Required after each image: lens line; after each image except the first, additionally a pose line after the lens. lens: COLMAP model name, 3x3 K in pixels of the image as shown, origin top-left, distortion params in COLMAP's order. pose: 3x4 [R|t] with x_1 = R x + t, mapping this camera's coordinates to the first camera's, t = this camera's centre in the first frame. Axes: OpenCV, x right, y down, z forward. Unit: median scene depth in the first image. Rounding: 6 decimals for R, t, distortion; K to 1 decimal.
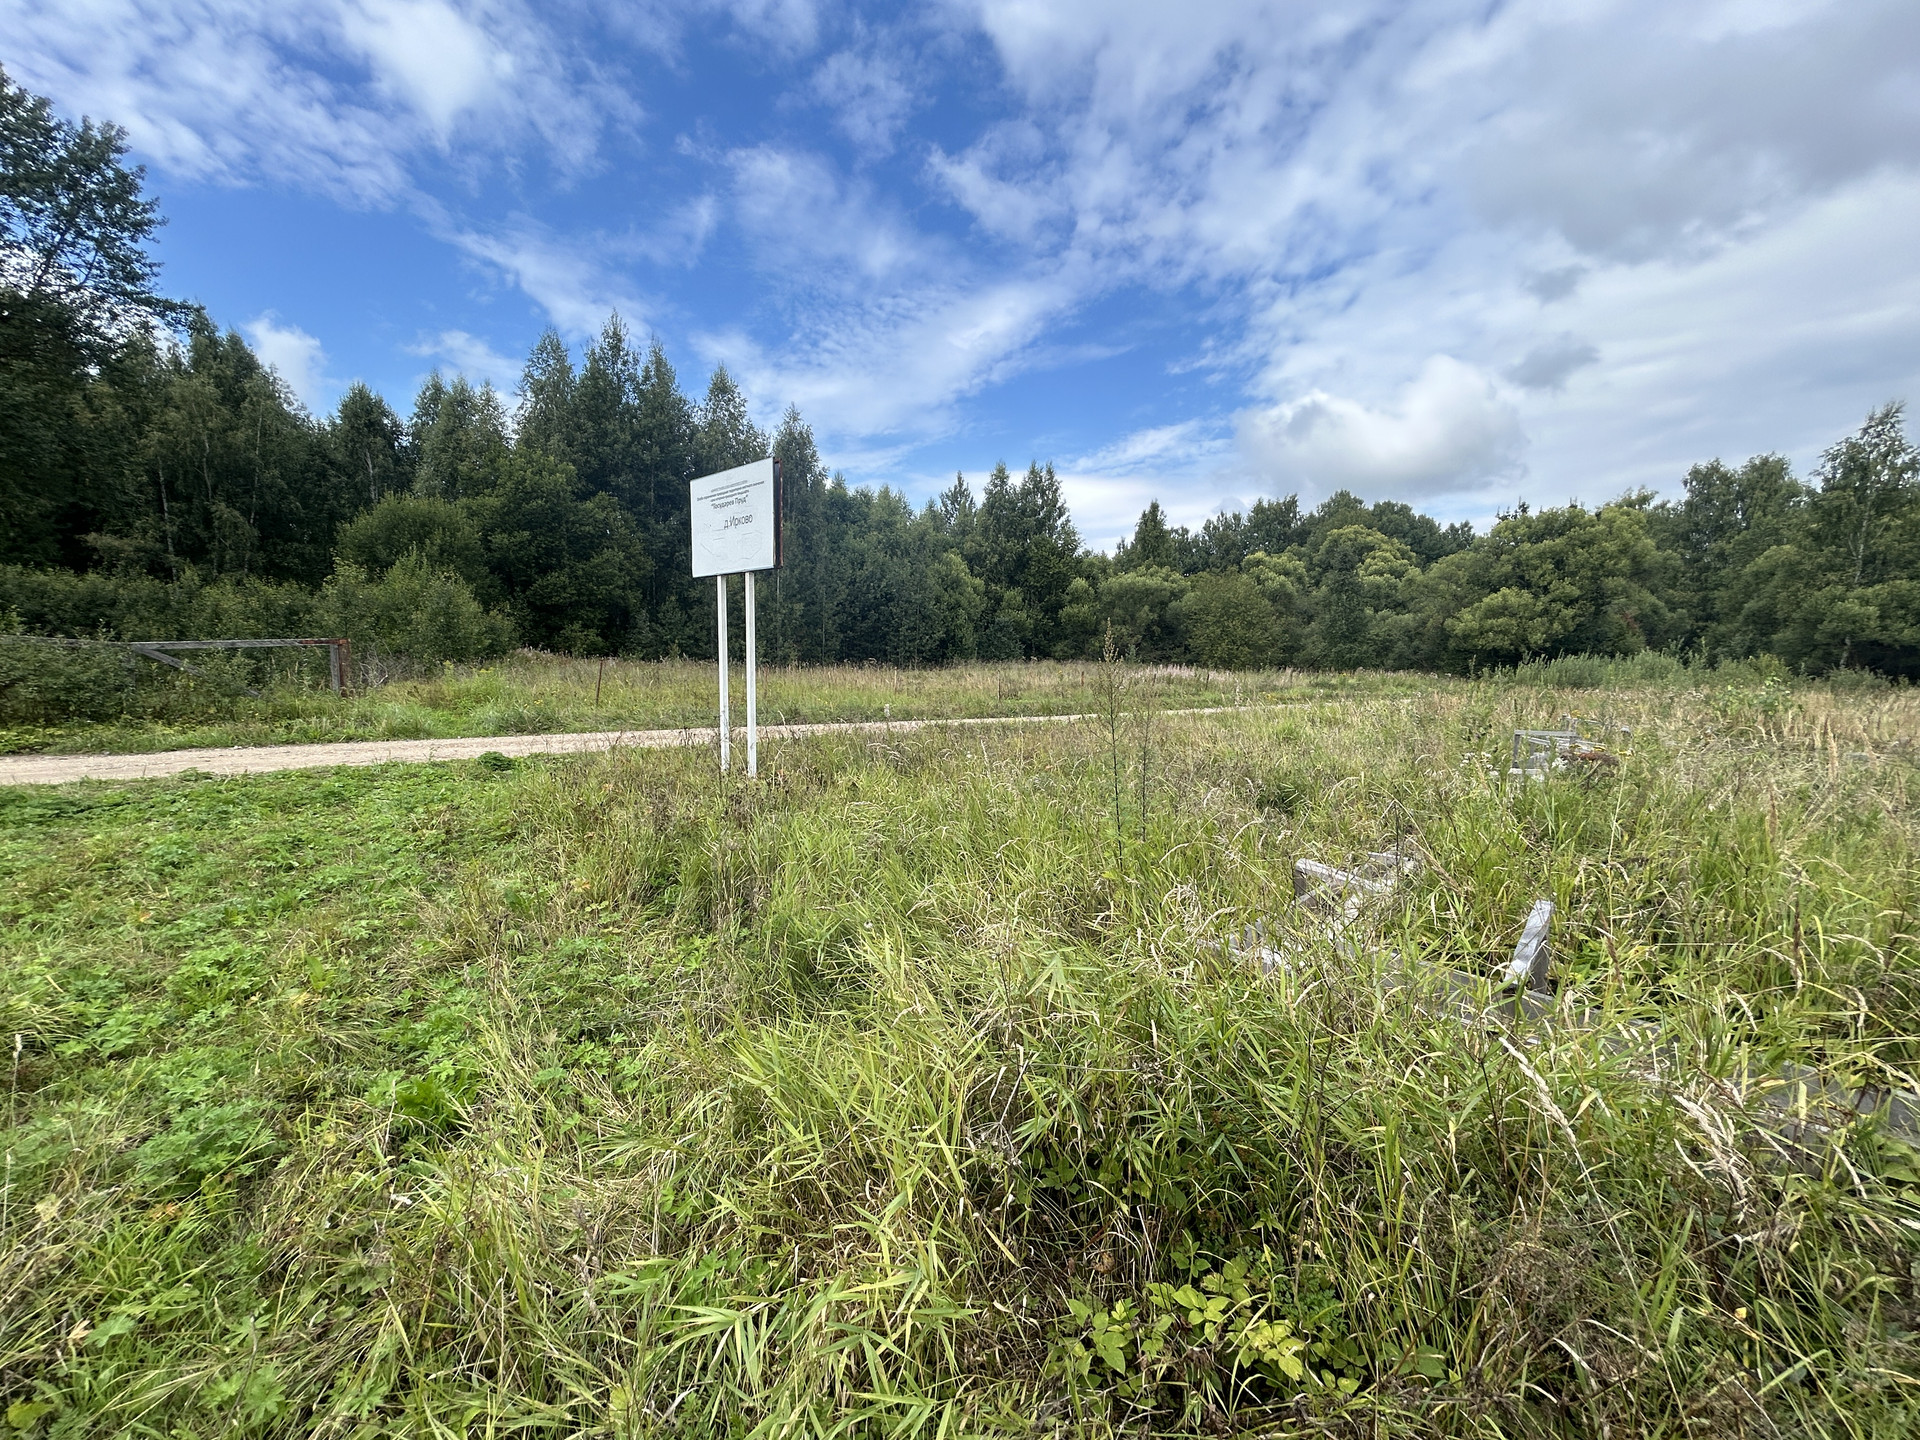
lens RADIAL K [[769.3, 0, 954.8], [0, 769.3, 724.7], [0, 0, 1]] dist [-0.003265, 0.001062]
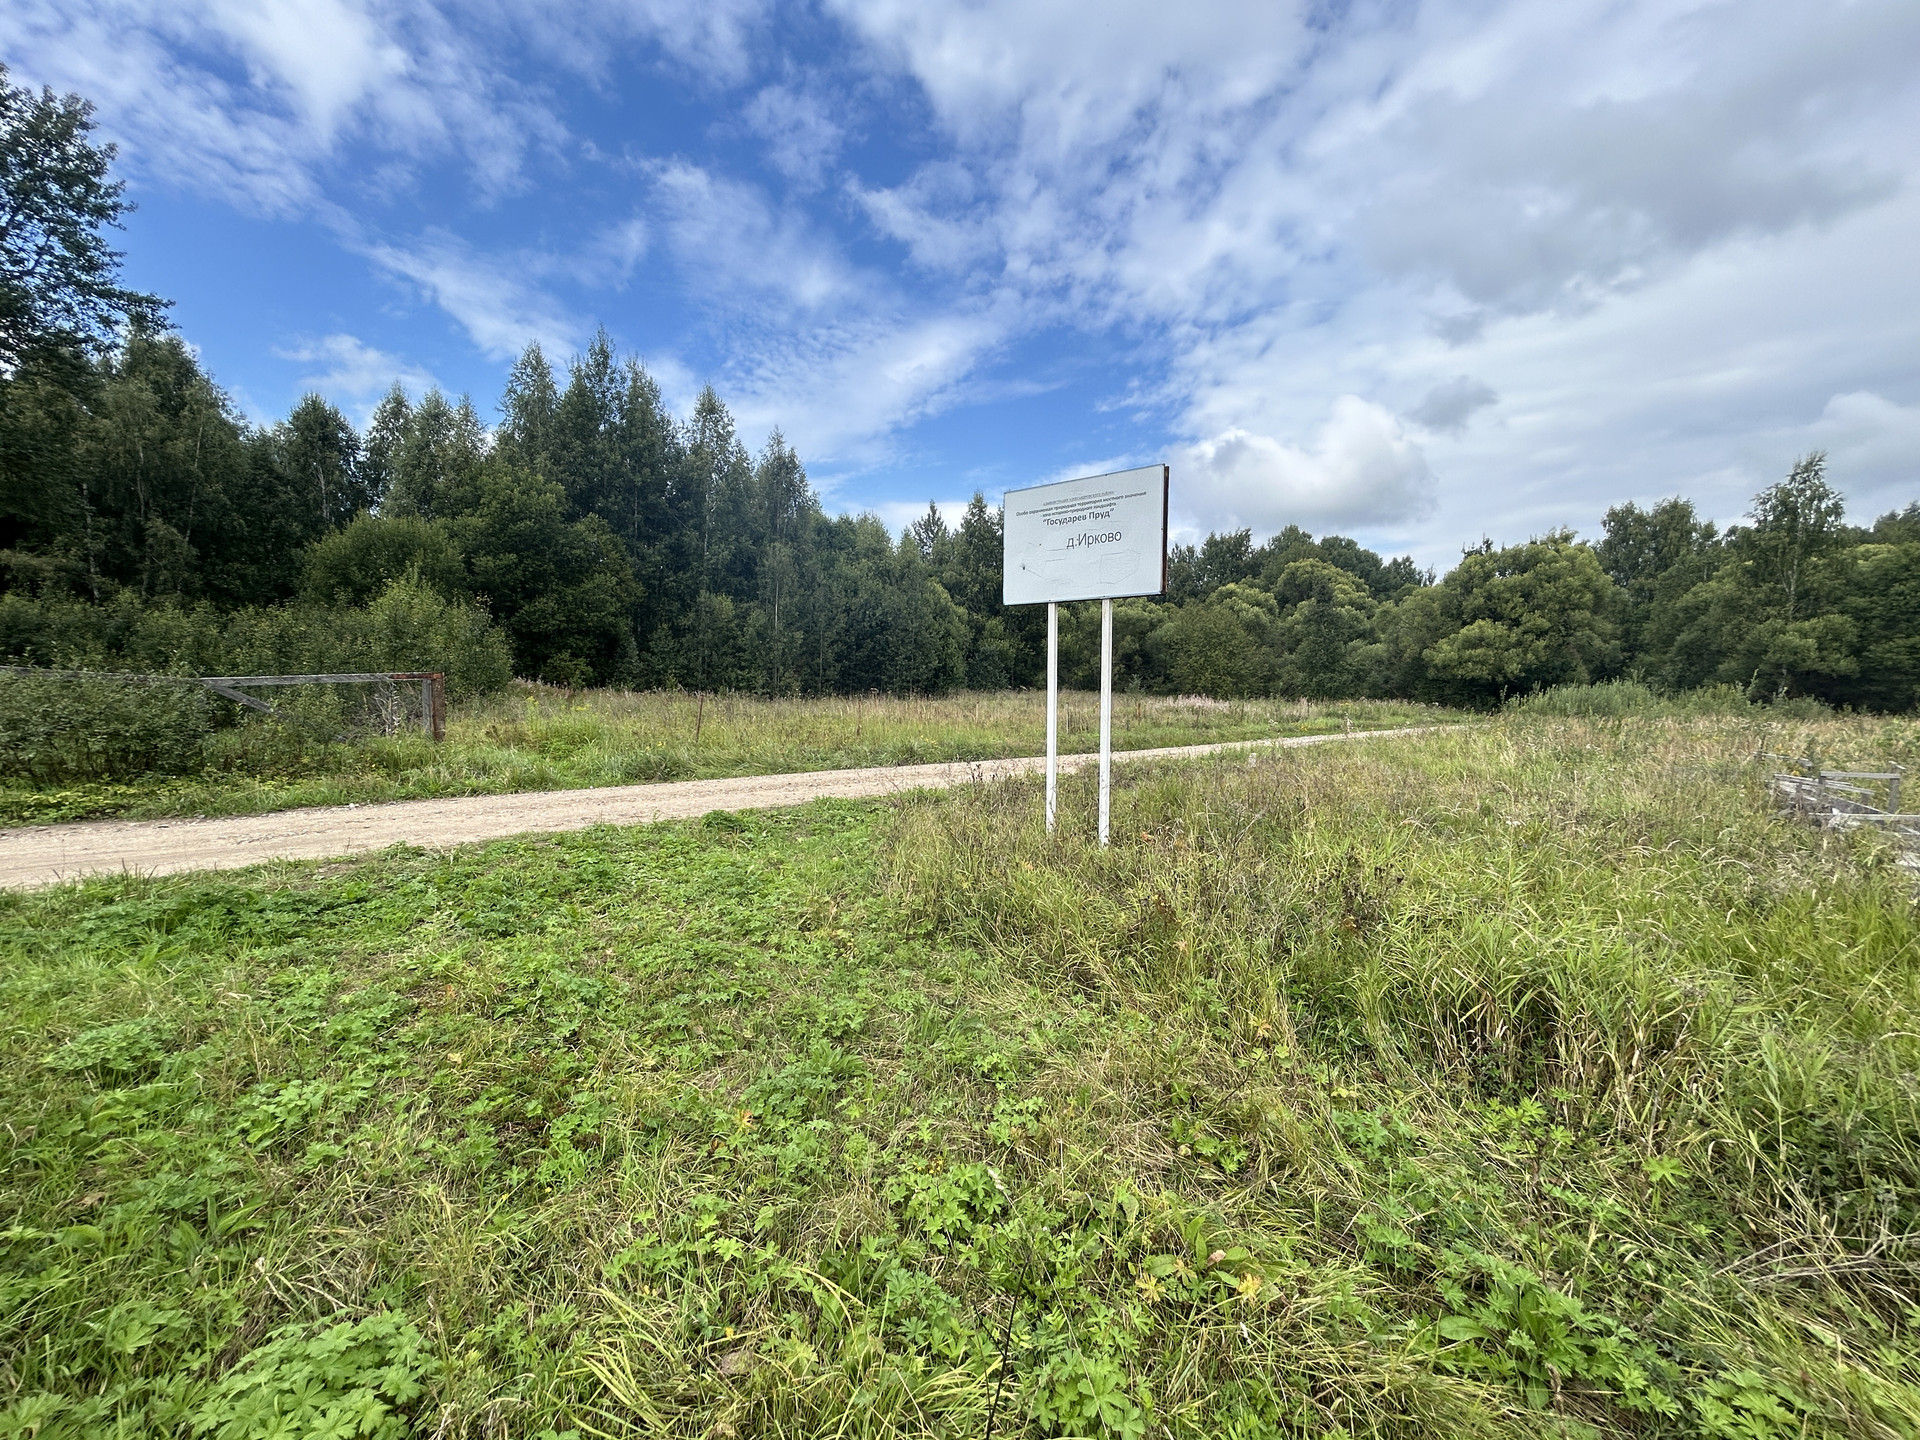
lens RADIAL K [[769.3, 0, 953.4], [0, 769.3, 729.2], [0, 0, 1]] dist [-0.003265, 0.001062]
pose [[0.996975, -0.005267, 0.077550, -0.076708], [0.007588, 0.999531, -0.029664, -0.005160], [-0.077357, 0.030163, 0.996547, 0.025475]]
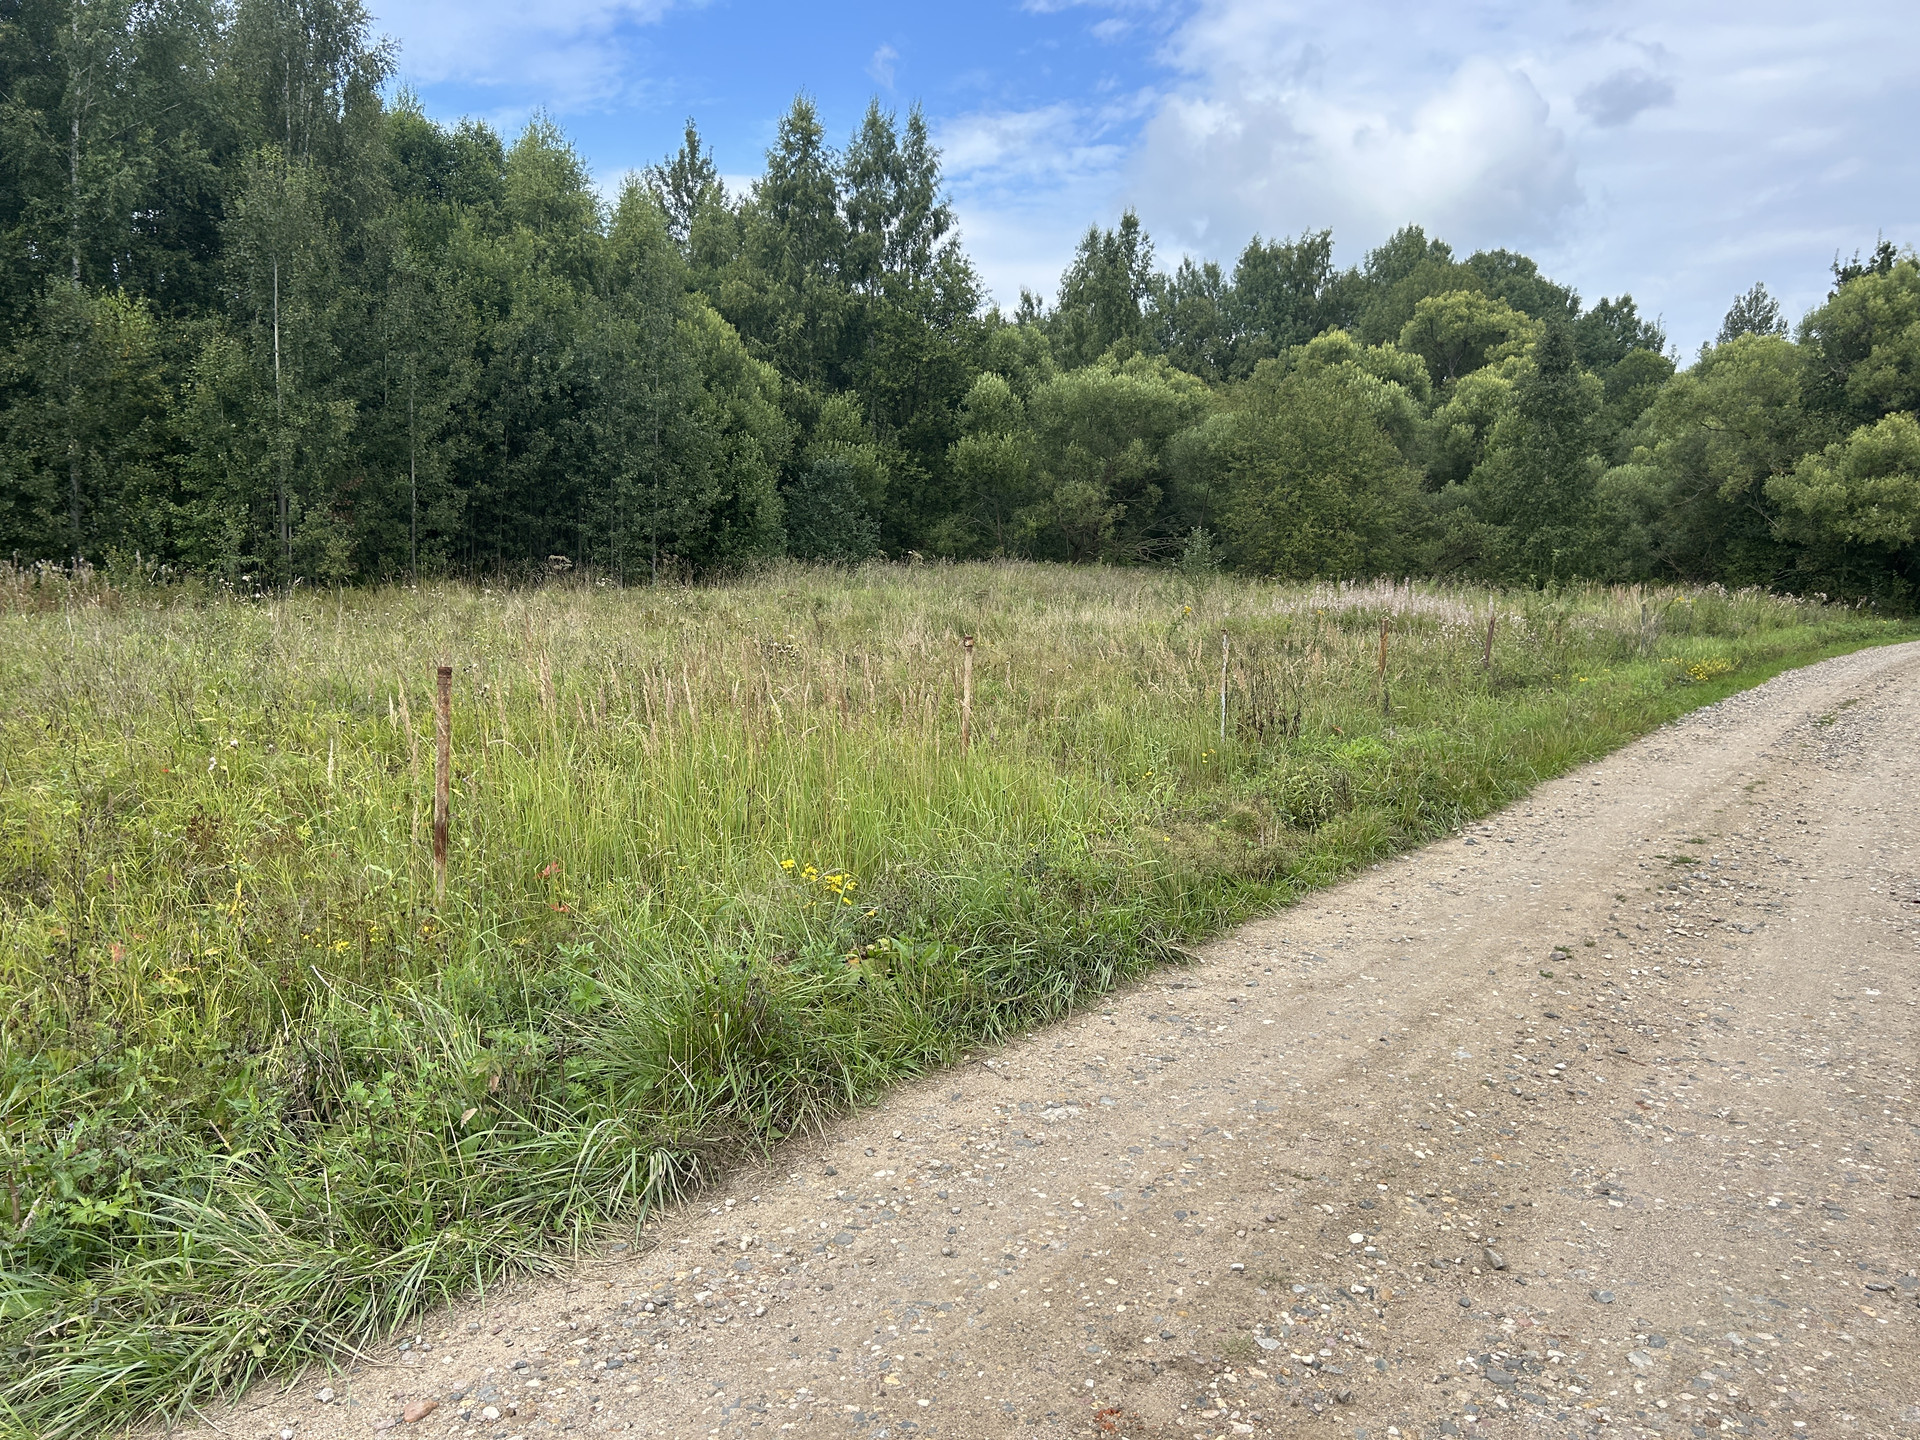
lens RADIAL K [[1437.0, 0, 962.7], [0, 1437.0, 728.7], [0, 0, 1]] dist [0.067648, -0.079162]
pose [[0.971189, -0.023411, 0.237159, -0.078610], [0.013295, 0.998936, 0.044166, -0.028624], [-0.237940, -0.039741, 0.970466, 0.245398]]
